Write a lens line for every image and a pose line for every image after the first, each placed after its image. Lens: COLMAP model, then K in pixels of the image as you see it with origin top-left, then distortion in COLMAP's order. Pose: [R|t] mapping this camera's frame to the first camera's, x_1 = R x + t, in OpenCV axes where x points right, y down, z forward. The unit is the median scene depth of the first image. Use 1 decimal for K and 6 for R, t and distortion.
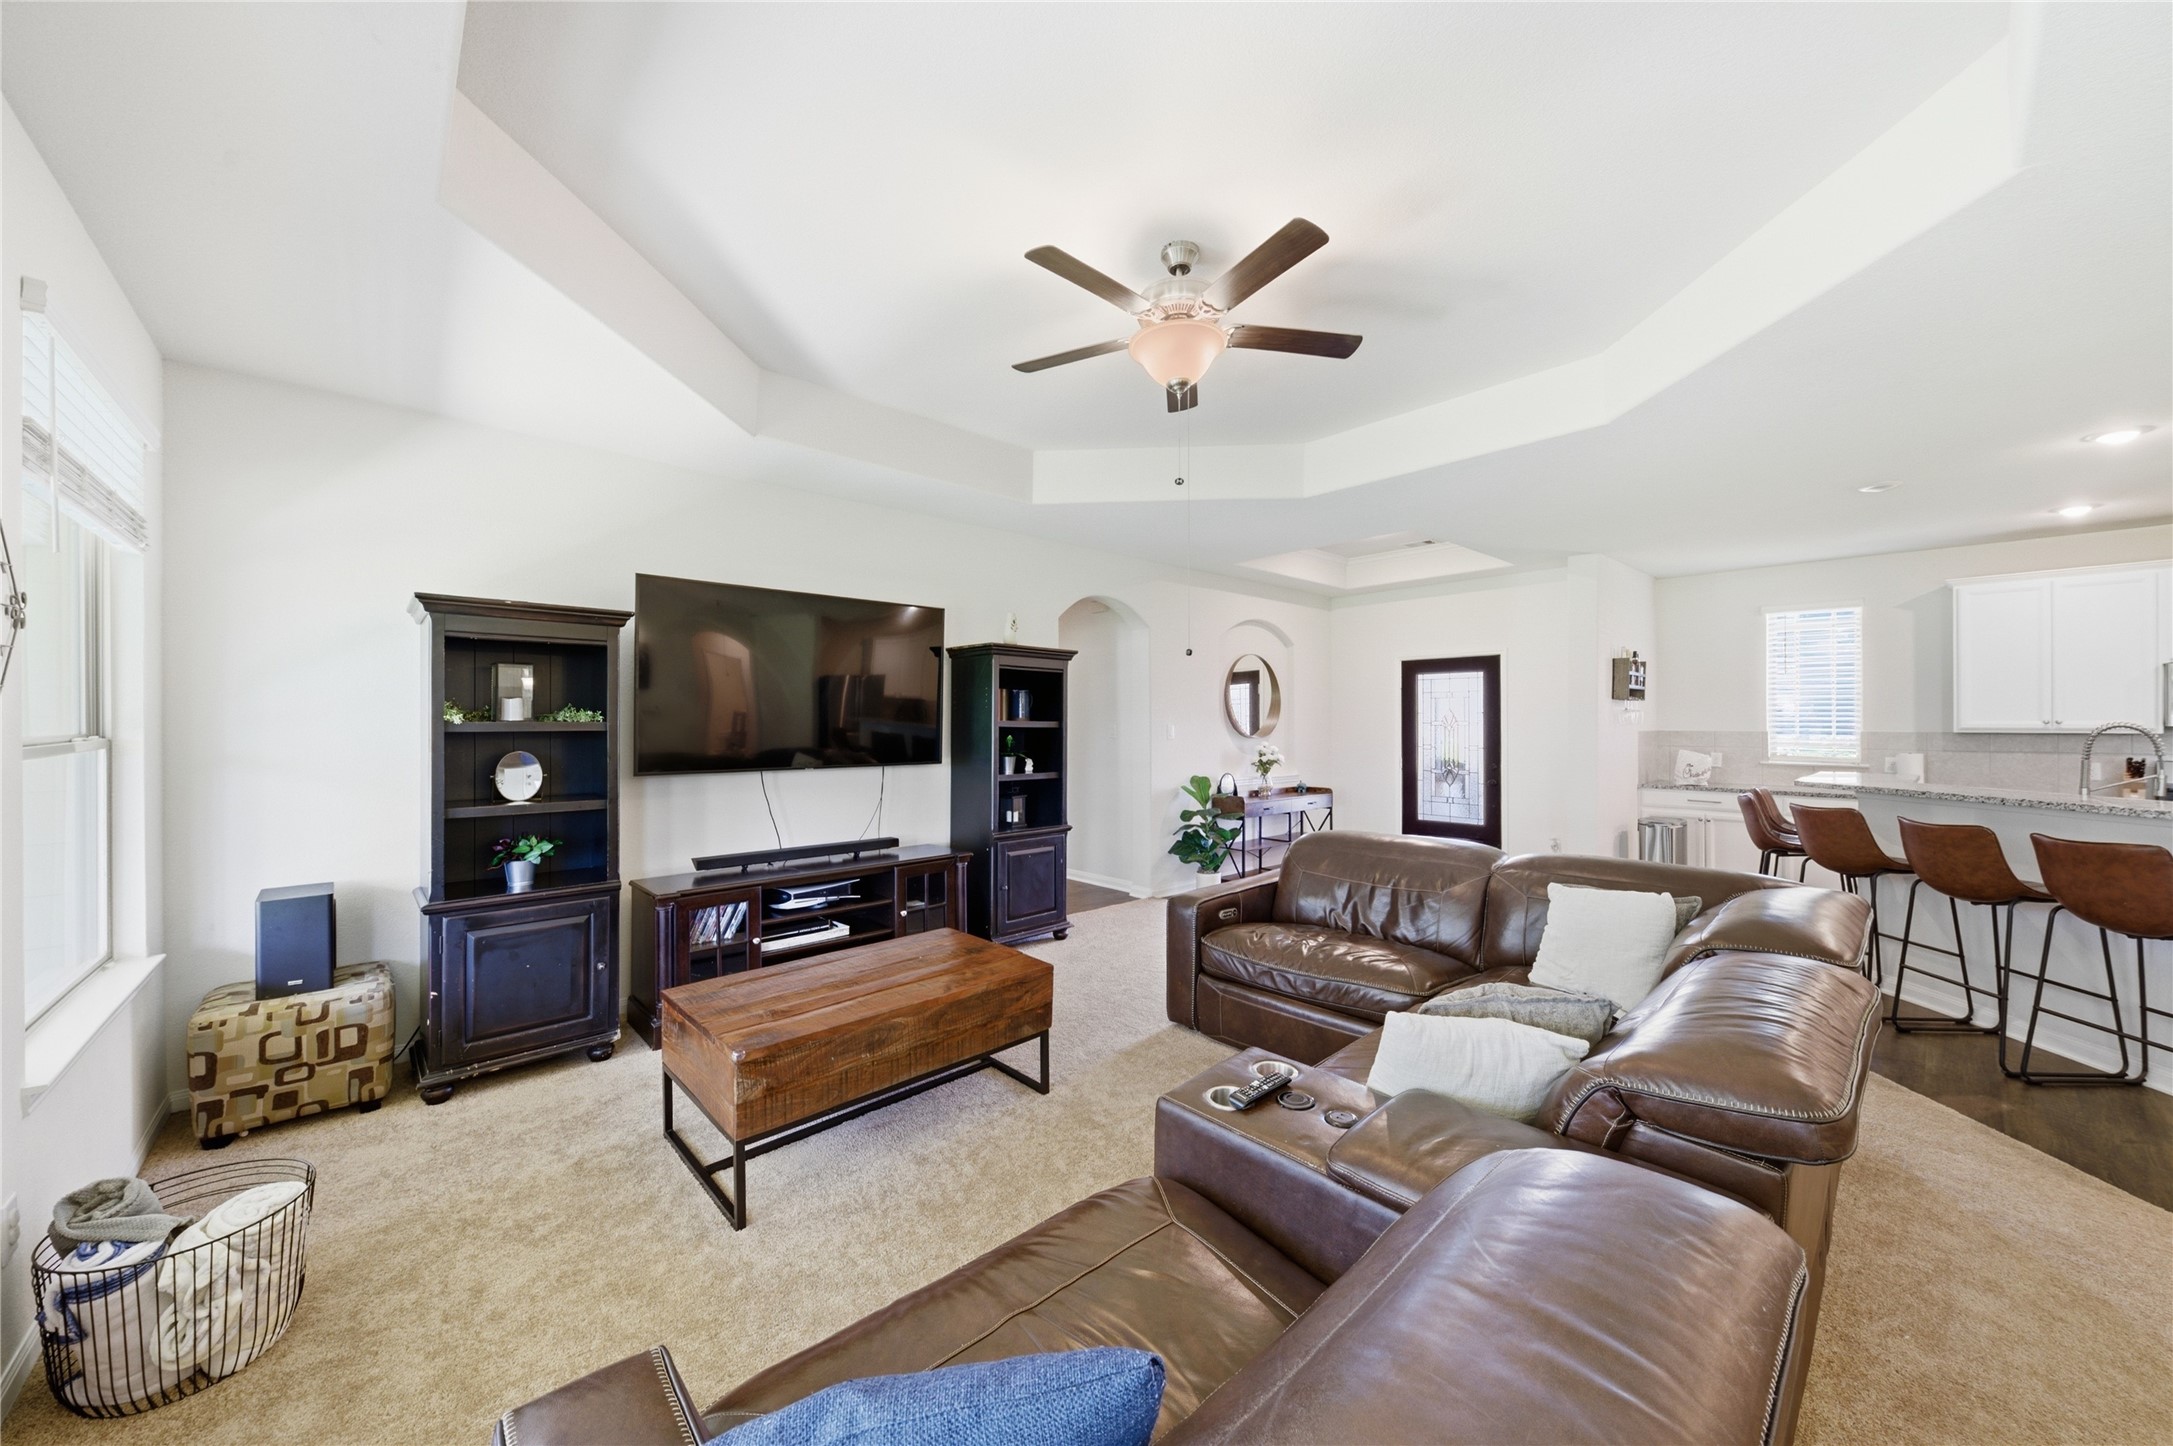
lens RADIAL K [[761.7, 0, 1096.3], [0, 761.7, 724.4], [0, 0, 1]] dist [0.000191, -0.000080]
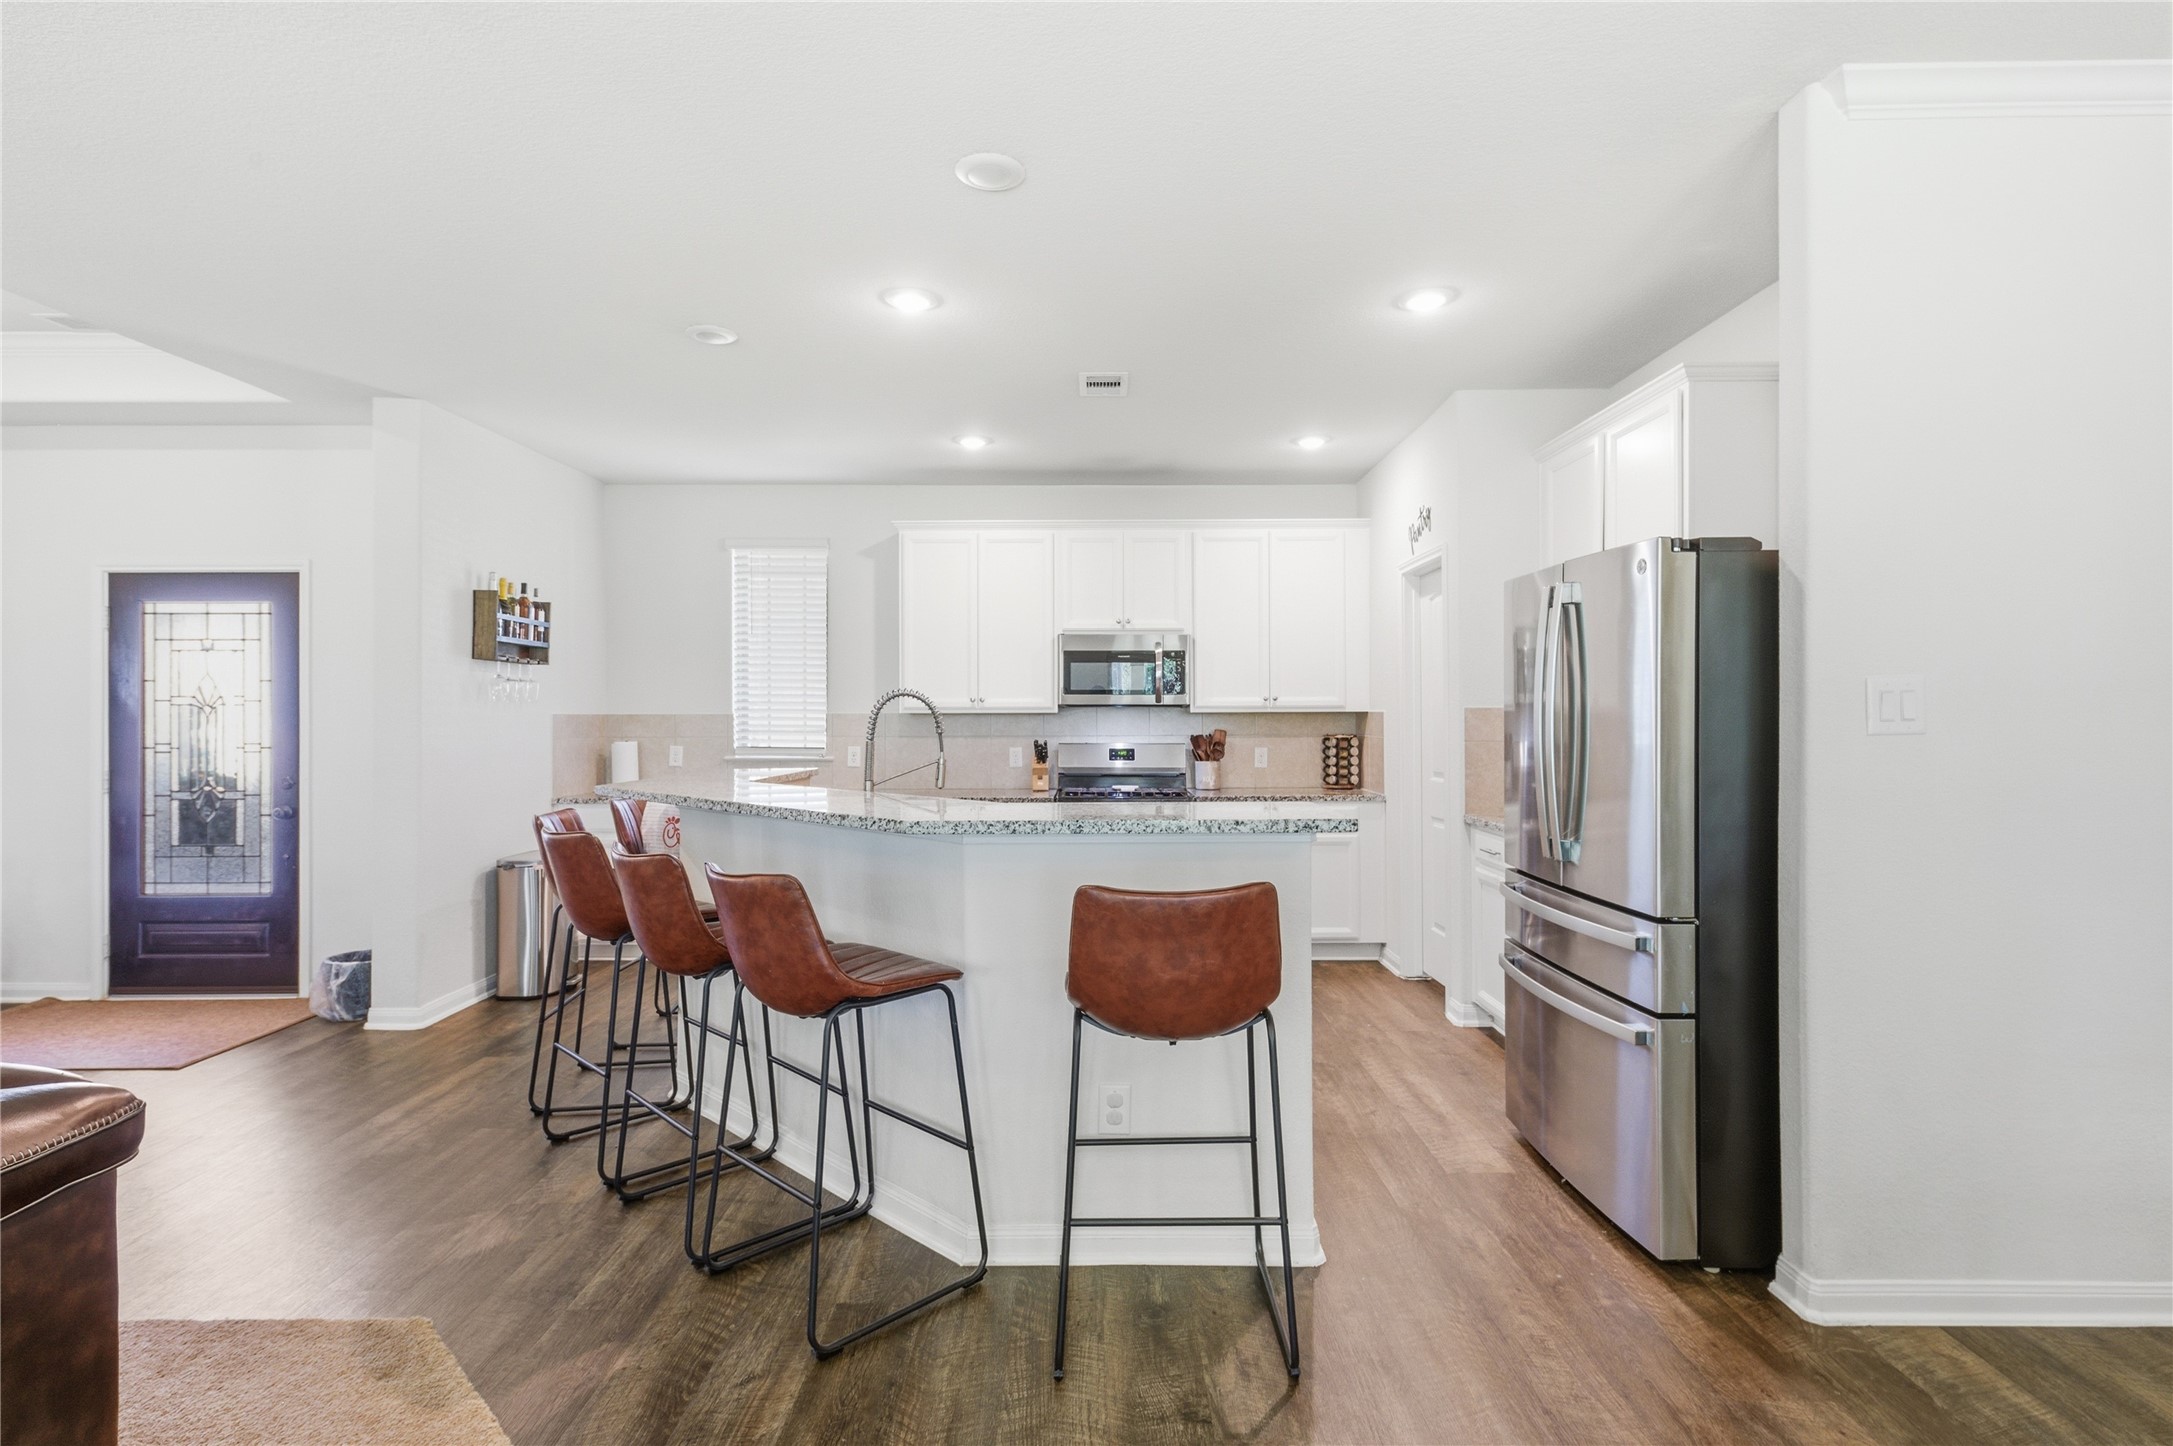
lens RADIAL K [[1059.7, 0, 1082.5], [0, 1059.7, 711.7], [0, 0, 1]] dist [0.007046, 0.000966]
pose [[0.675245, -0.000256, 0.737593, 0.451293], [0.002469, 0.999995, -0.001914, 0.011403], [-0.737589, 0.003114, 0.675243, 0.109751]]
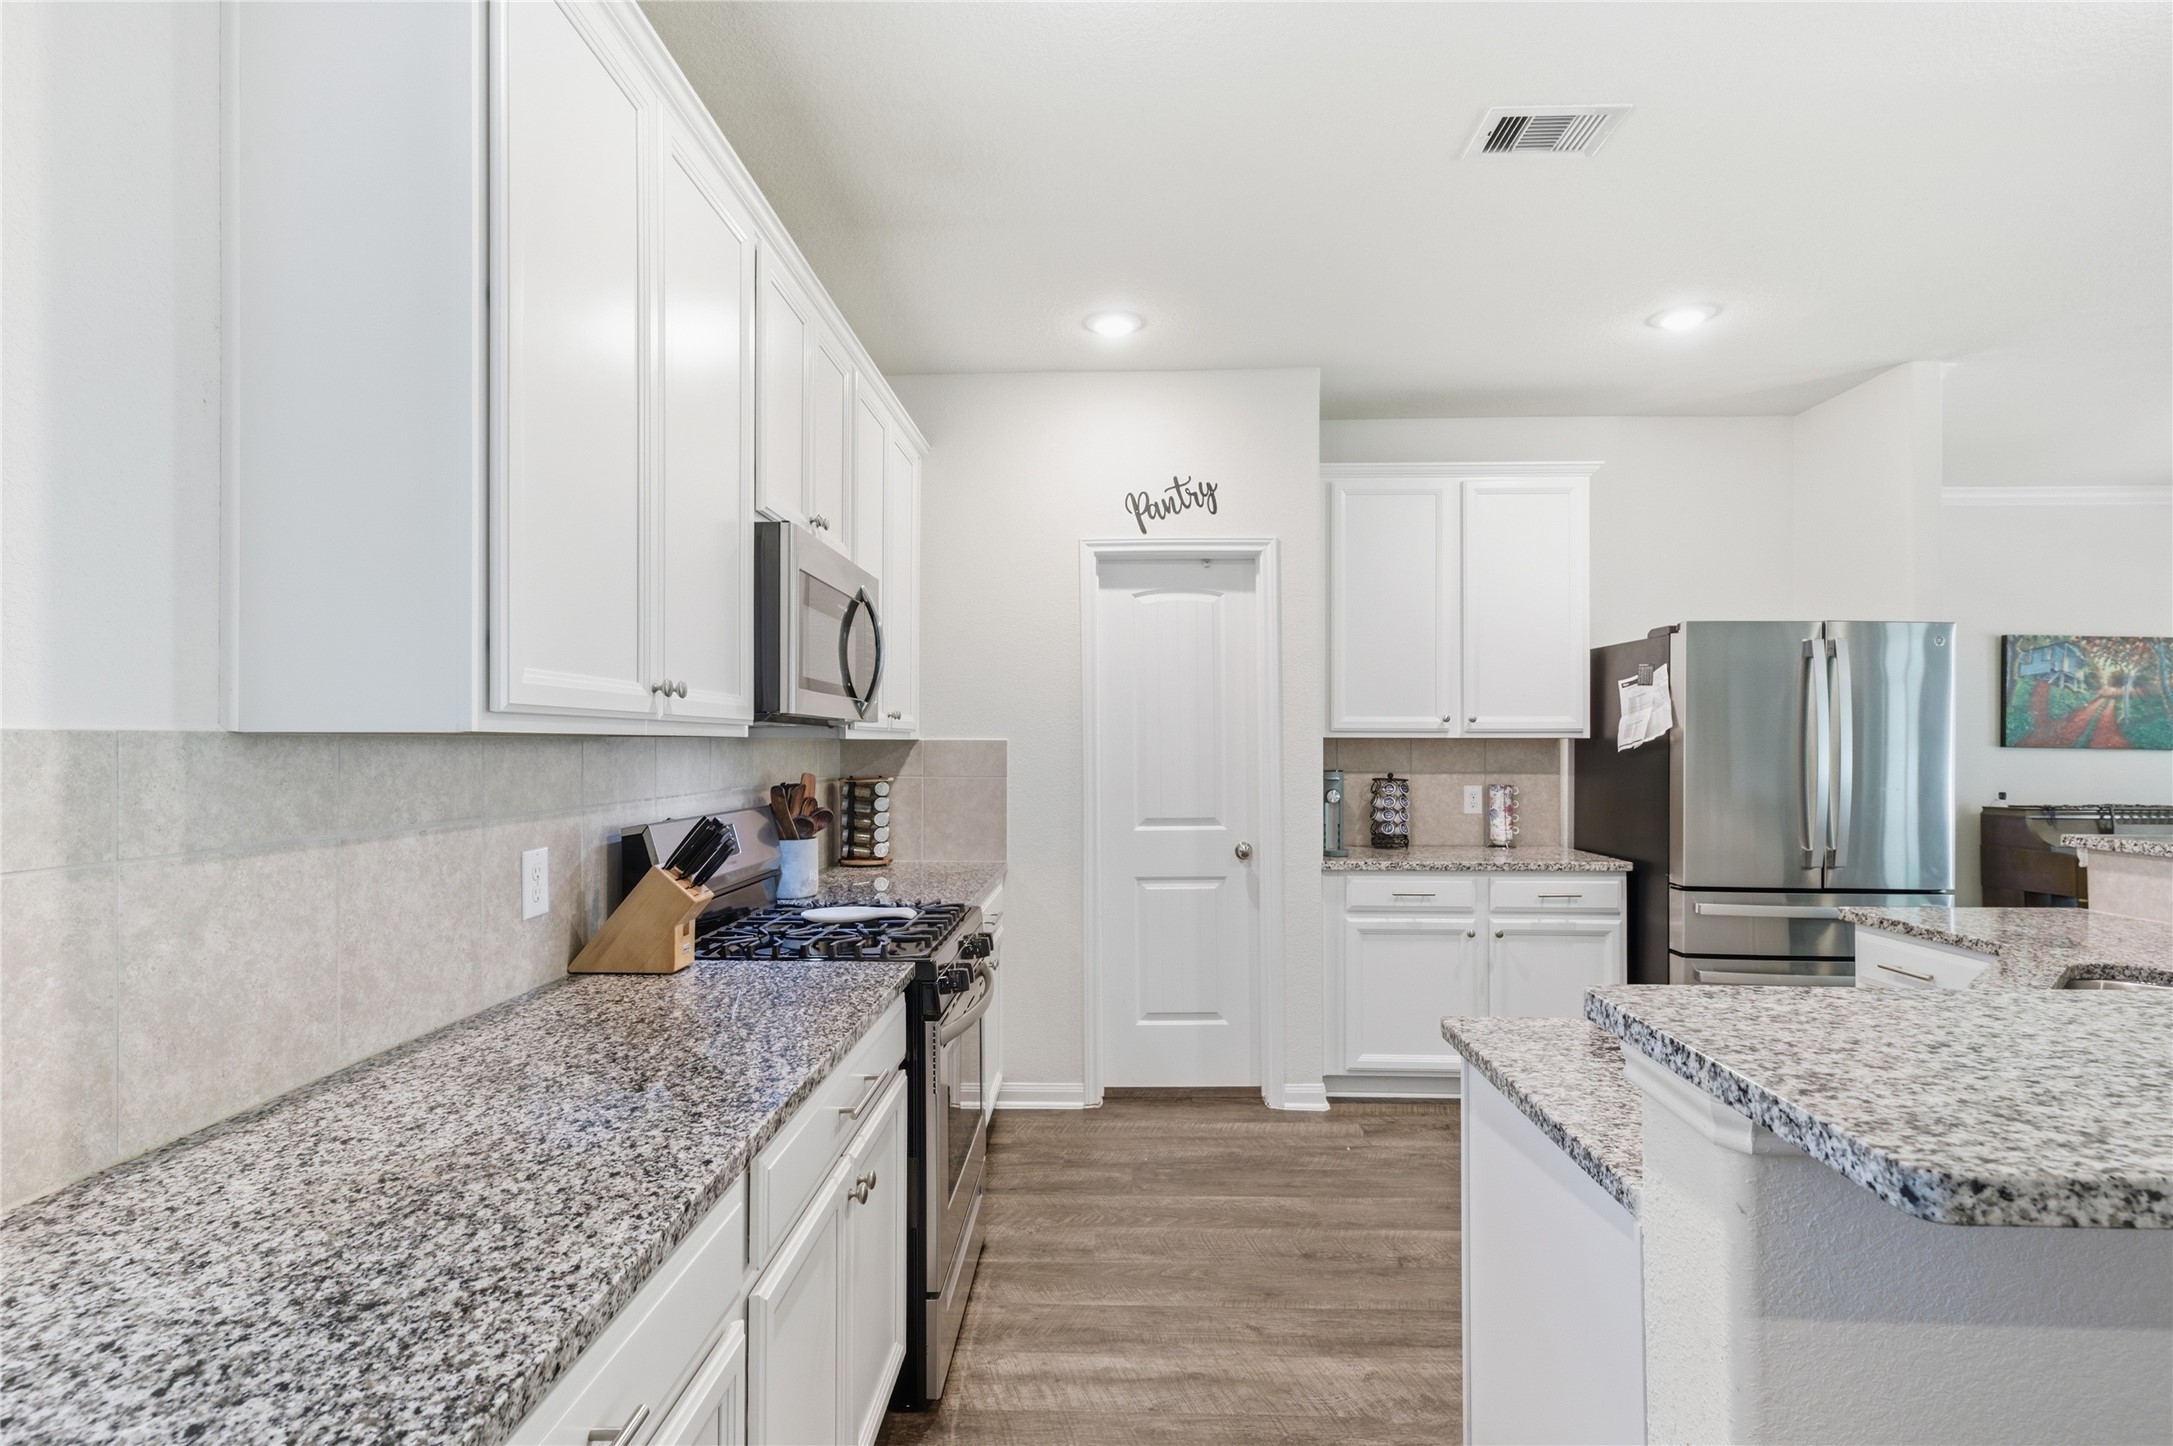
lens RADIAL K [[1059.7, 0, 1093.2], [0, 1059.7, 742.9], [0, 0, 1]] dist [0.007046, 0.000966]
pose [[-0.722109, -0.001163, 0.691779, 0.898312], [-0.003336, 0.999993, -0.001801, 0.012660], [-0.691772, -0.003608, -0.722107, 1.115507]]
